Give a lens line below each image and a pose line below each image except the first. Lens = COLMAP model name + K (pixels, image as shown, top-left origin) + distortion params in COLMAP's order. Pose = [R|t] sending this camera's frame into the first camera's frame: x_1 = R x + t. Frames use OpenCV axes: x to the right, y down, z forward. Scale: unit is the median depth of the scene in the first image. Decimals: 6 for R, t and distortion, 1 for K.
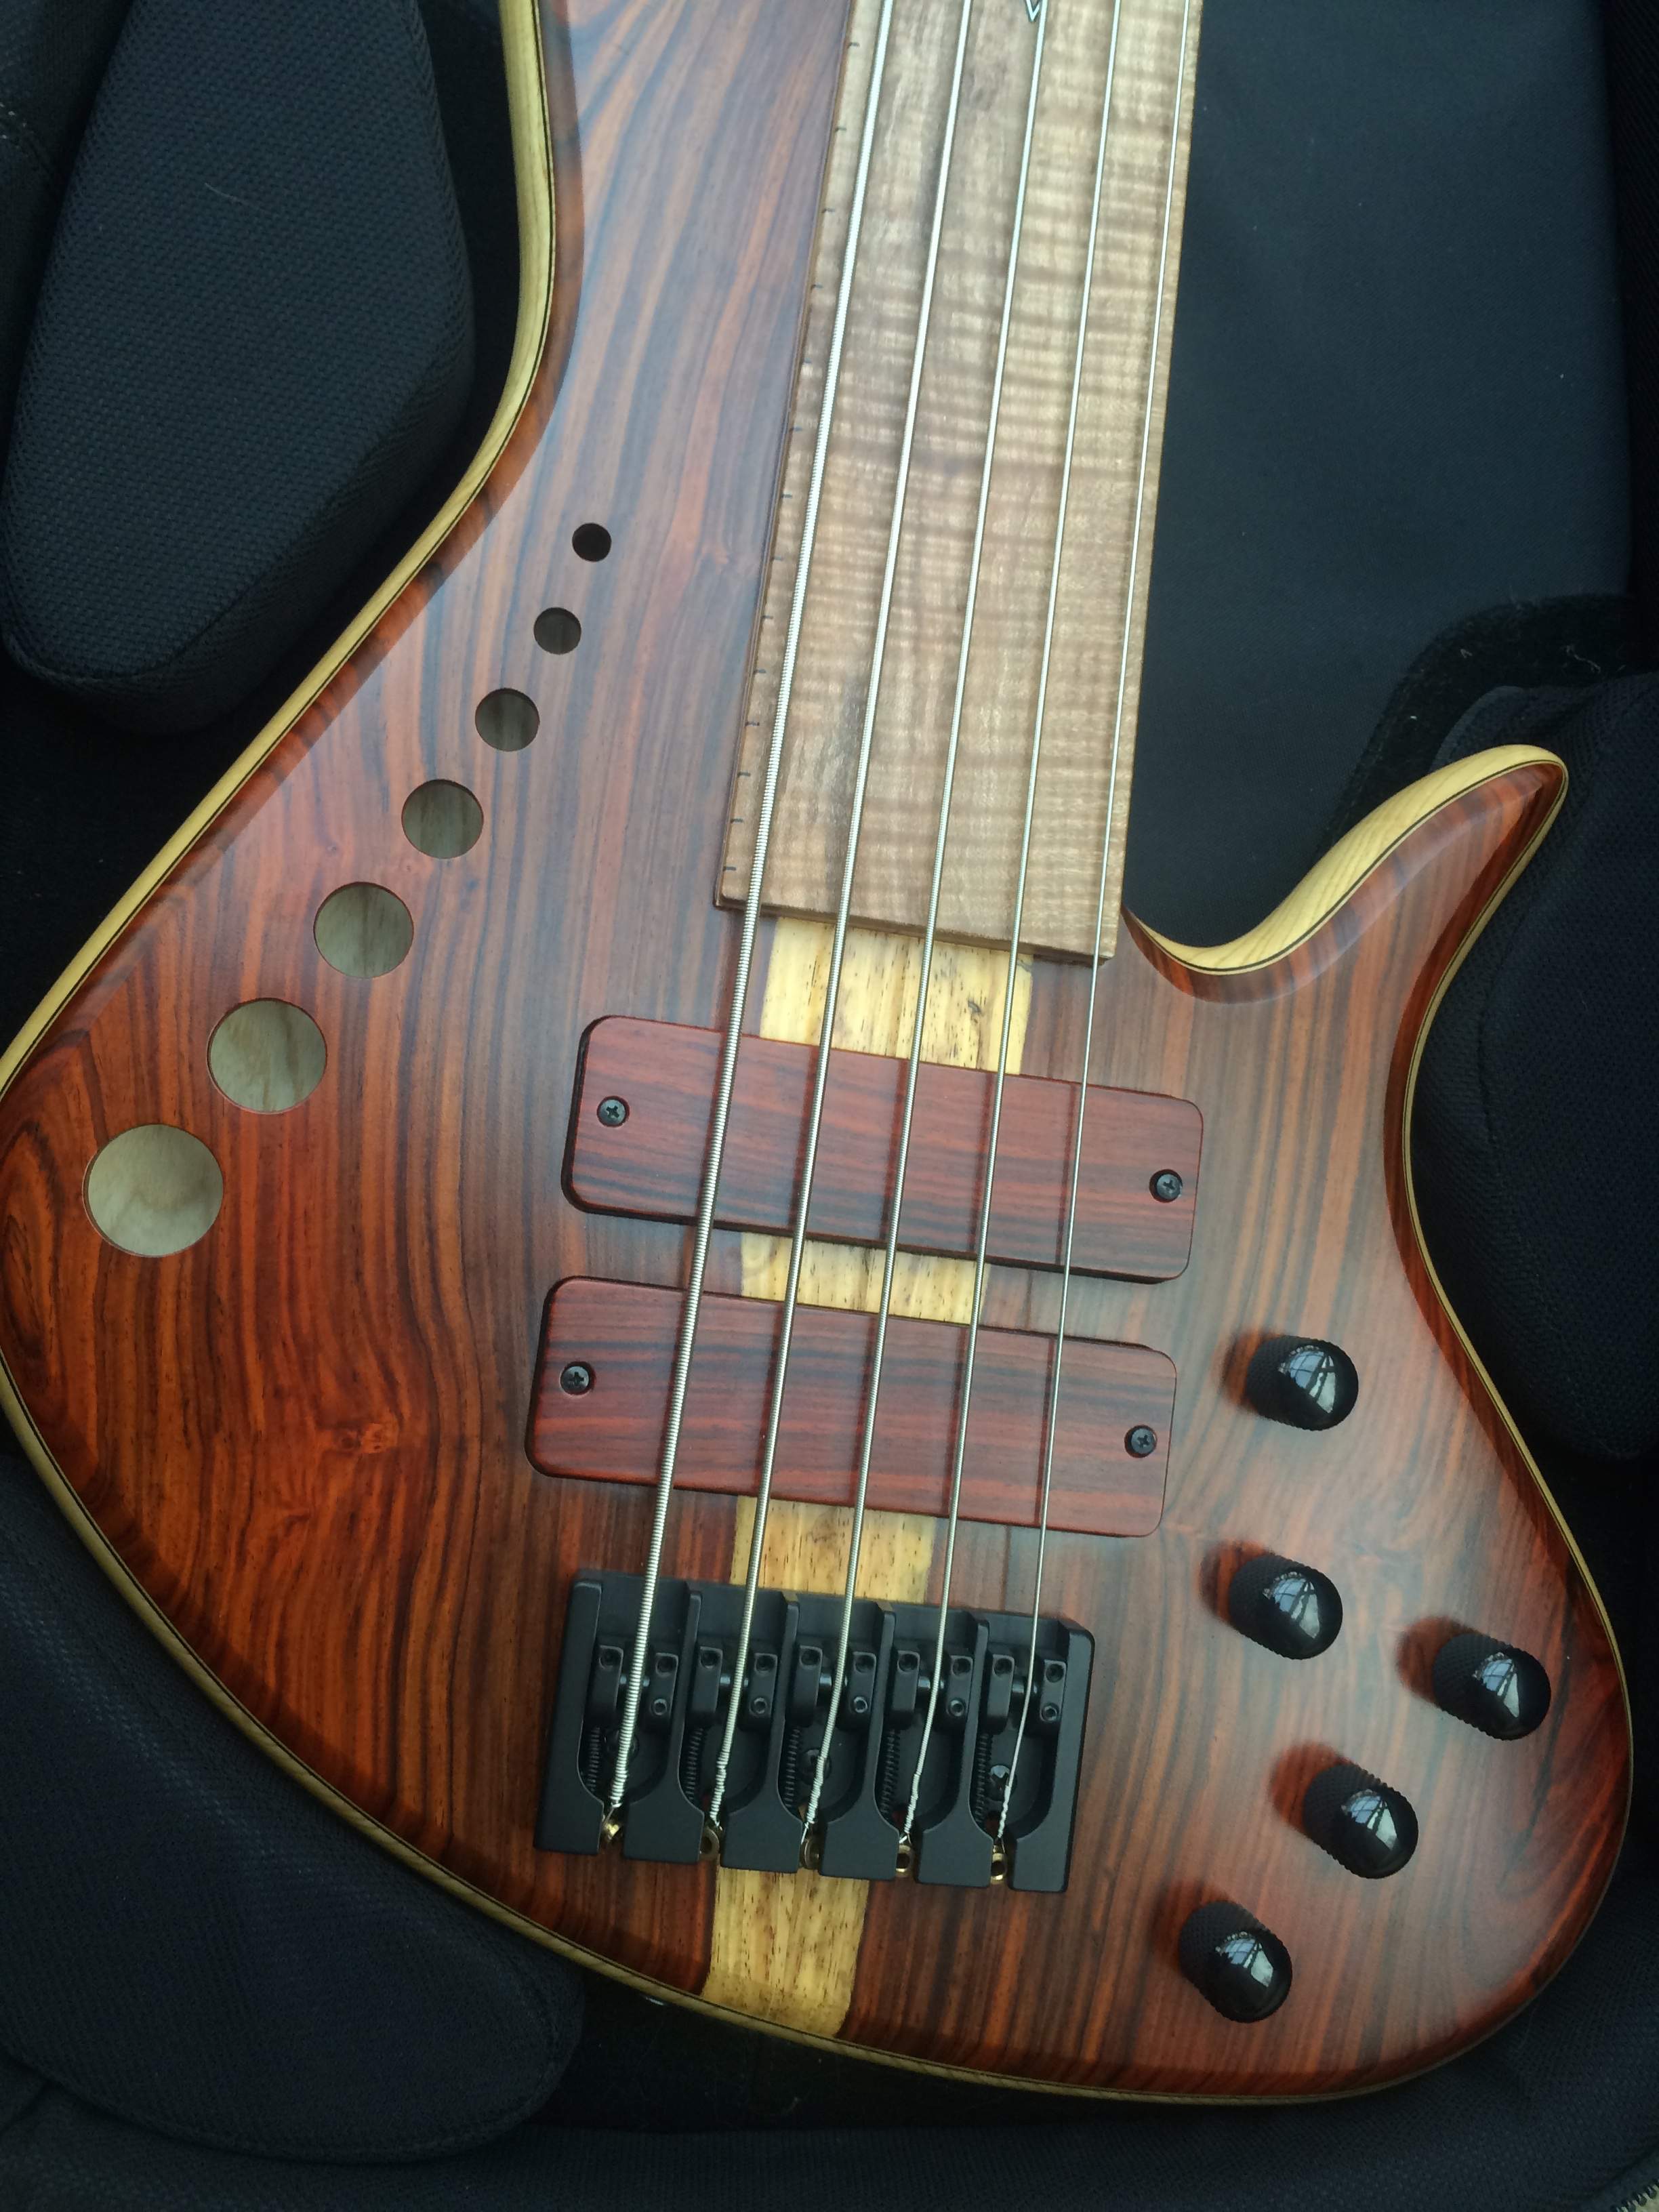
lens RADIAL K [[1889.2, 0, 848.1], [0, 1889.2, 1125.8], [0, 0, 1]] dist [0.080531, -0.134592]
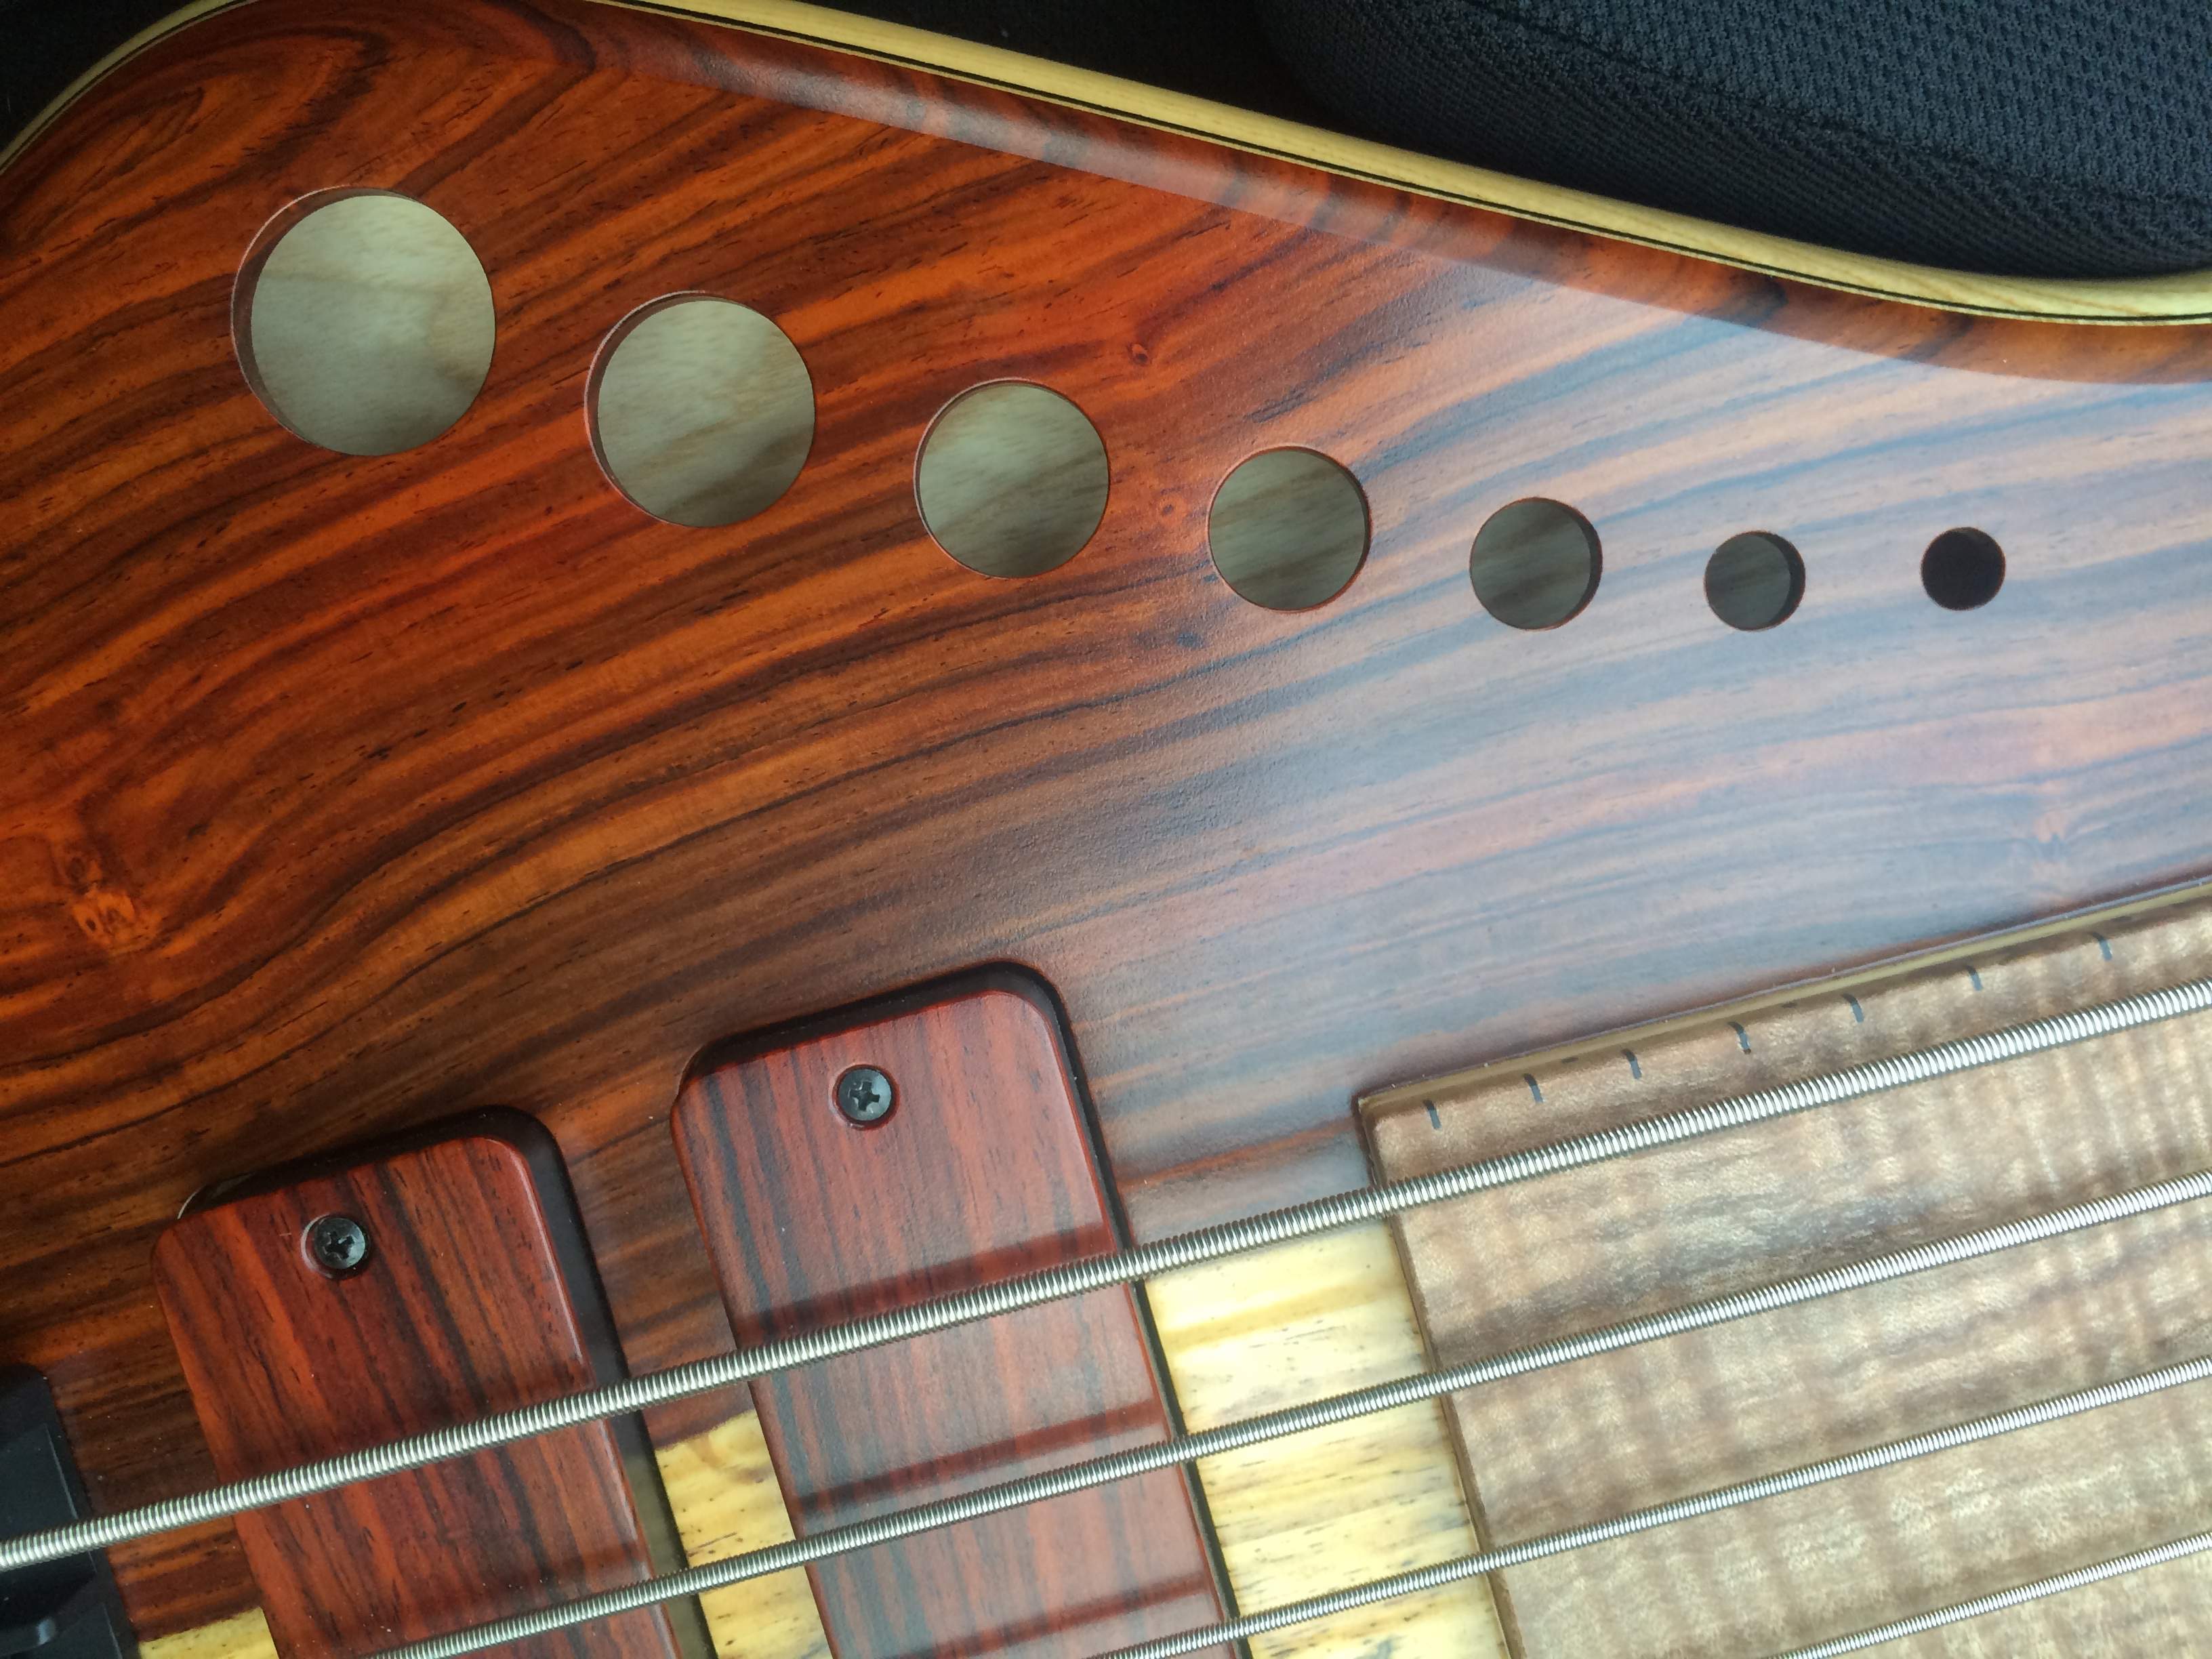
lens RADIAL K [[1889.2, 0, 1106.0], [0, 1889.2, 829.5], [0, 0, 1]] dist [0.080531, -0.134592]
pose [[0.385959, 0.918607, -0.084827, -0.117449], [-0.912790, 0.393589, 0.109098, -0.138226], [0.133605, 0.035322, 0.990405, 0.504450]]
